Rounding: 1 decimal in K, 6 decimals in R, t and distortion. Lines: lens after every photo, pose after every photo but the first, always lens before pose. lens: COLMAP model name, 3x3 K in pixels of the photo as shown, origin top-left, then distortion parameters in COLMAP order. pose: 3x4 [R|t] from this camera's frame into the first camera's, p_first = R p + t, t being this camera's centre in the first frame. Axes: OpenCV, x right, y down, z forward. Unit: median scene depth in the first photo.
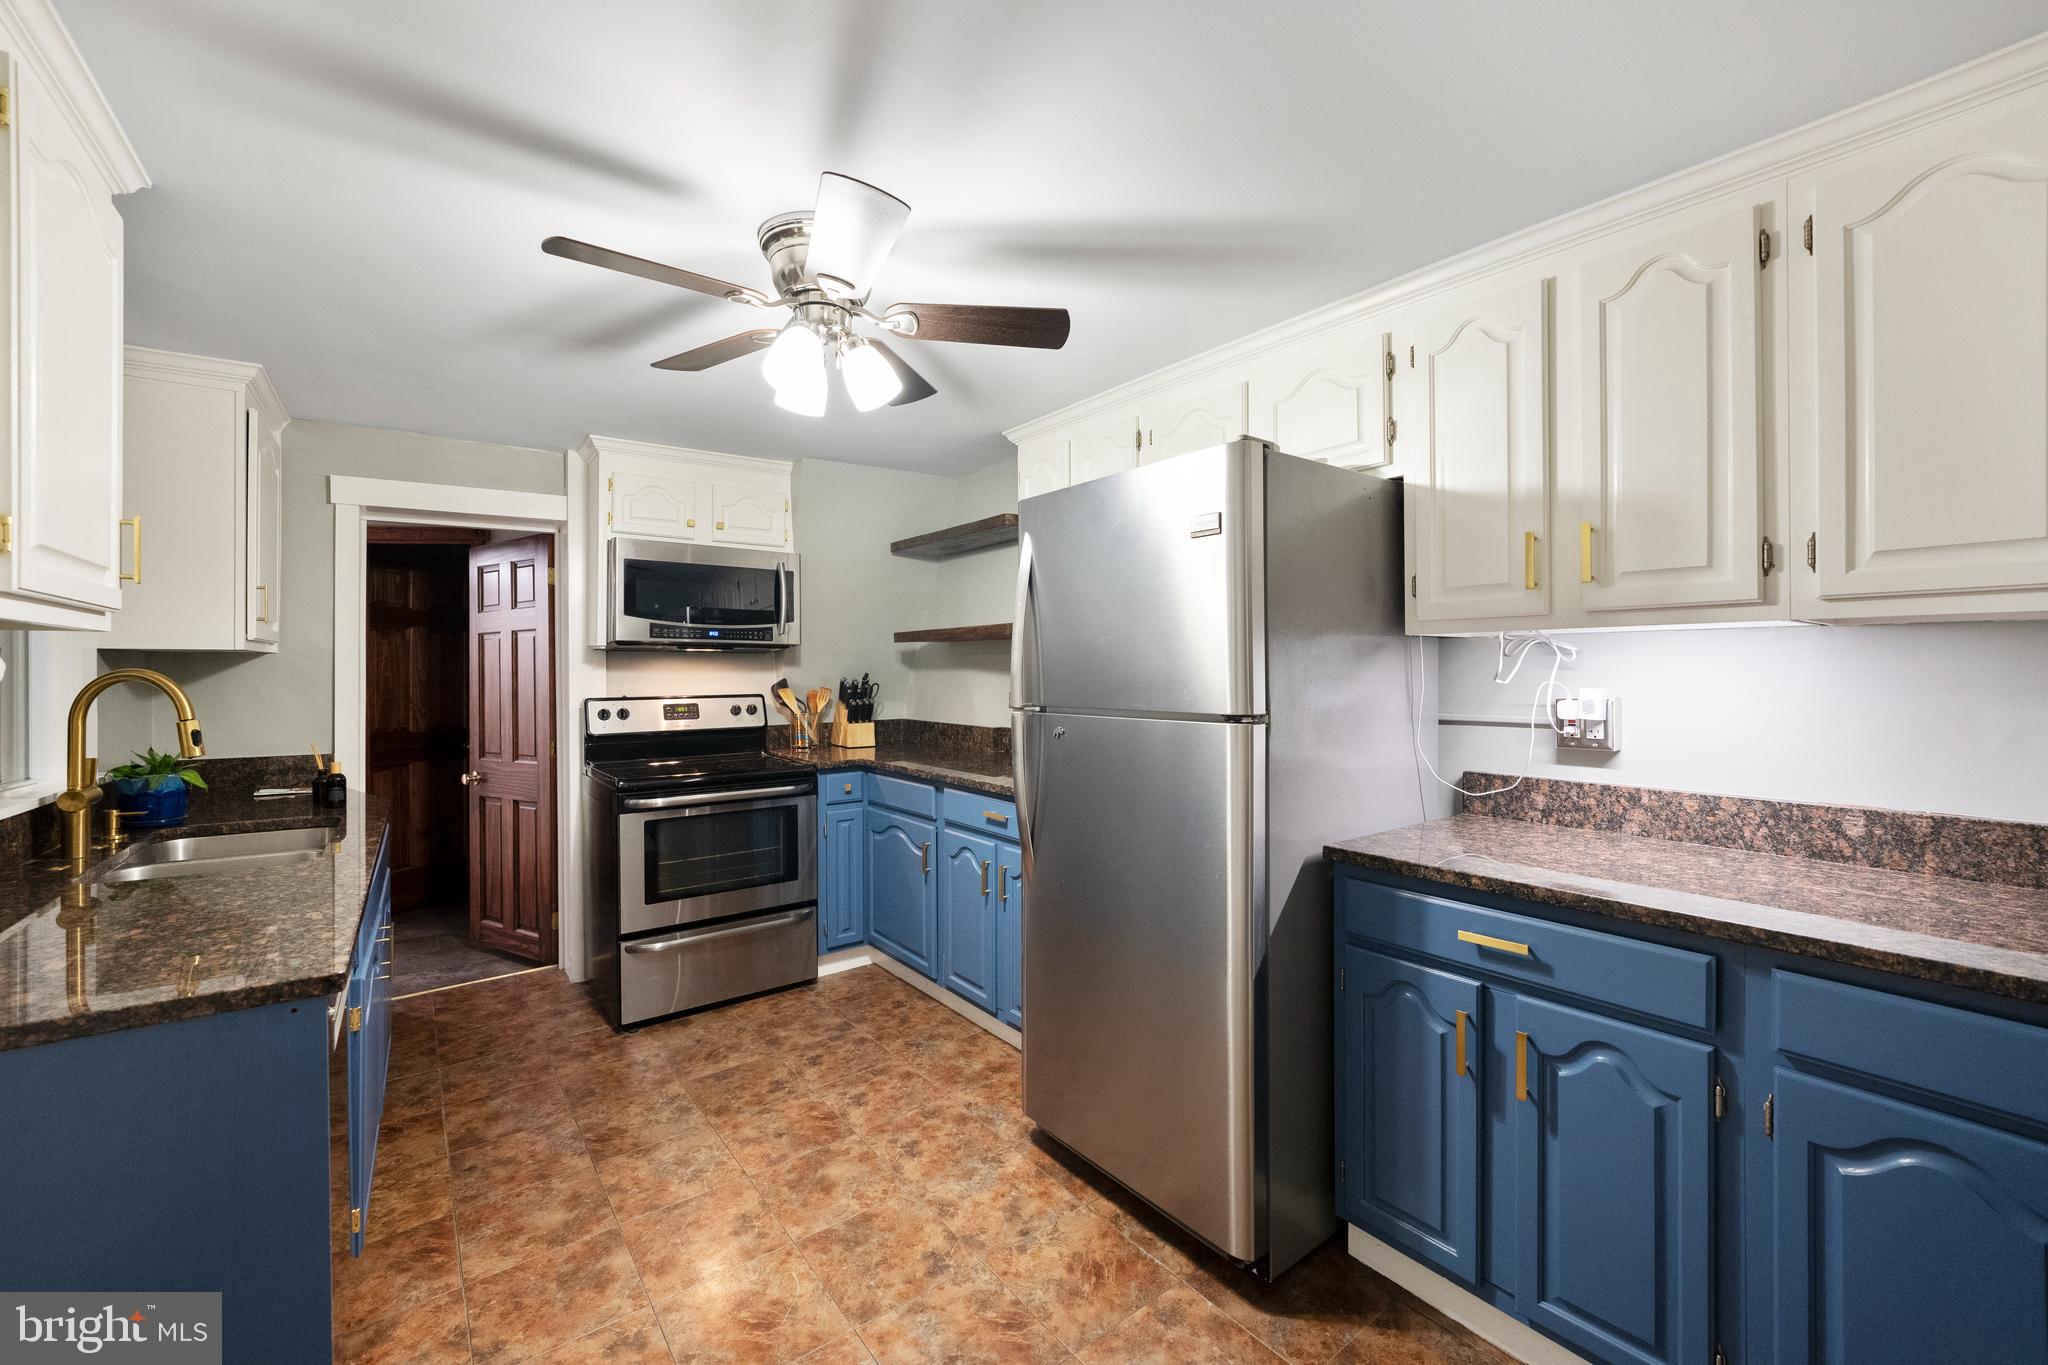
lens RADIAL K [[837.9, 0, 1023.4], [0, 837.9, 668.3], [0, 0, 1]] dist [-0.002567, 0.000689]
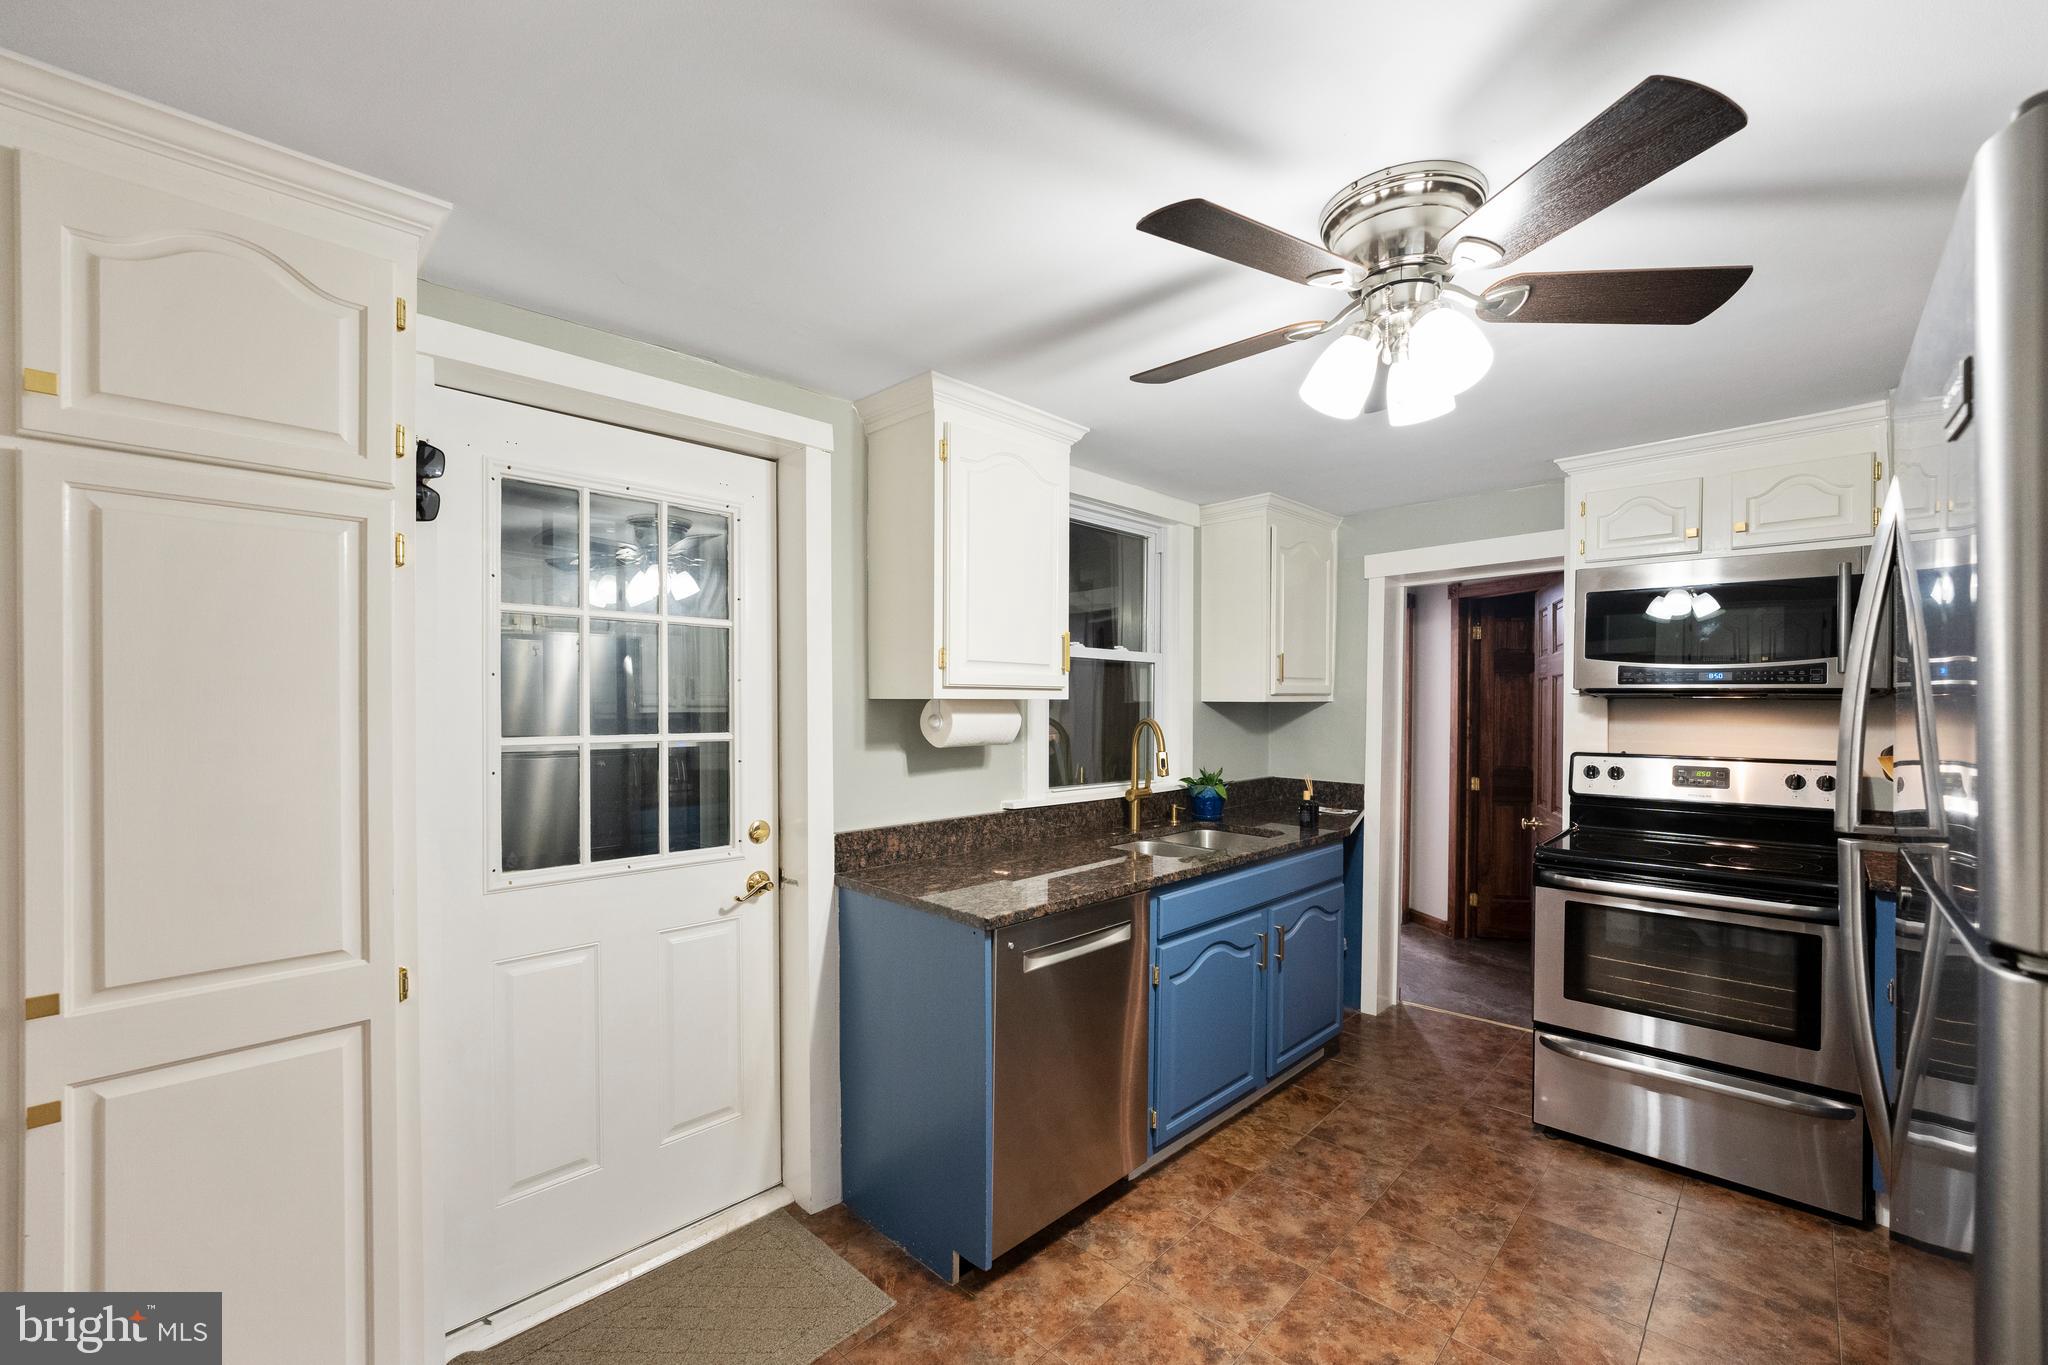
lens RADIAL K [[837.9, 0, 1023.1], [0, 837.9, 702.0], [0, 0, 1]] dist [-0.002567, 0.000689]
pose [[0.160721, 0.006484, -0.986979, 0.381965], [-0.002528, 0.999978, 0.006158, -0.030996], [0.986997, 0.001505, 0.160733, 0.394876]]
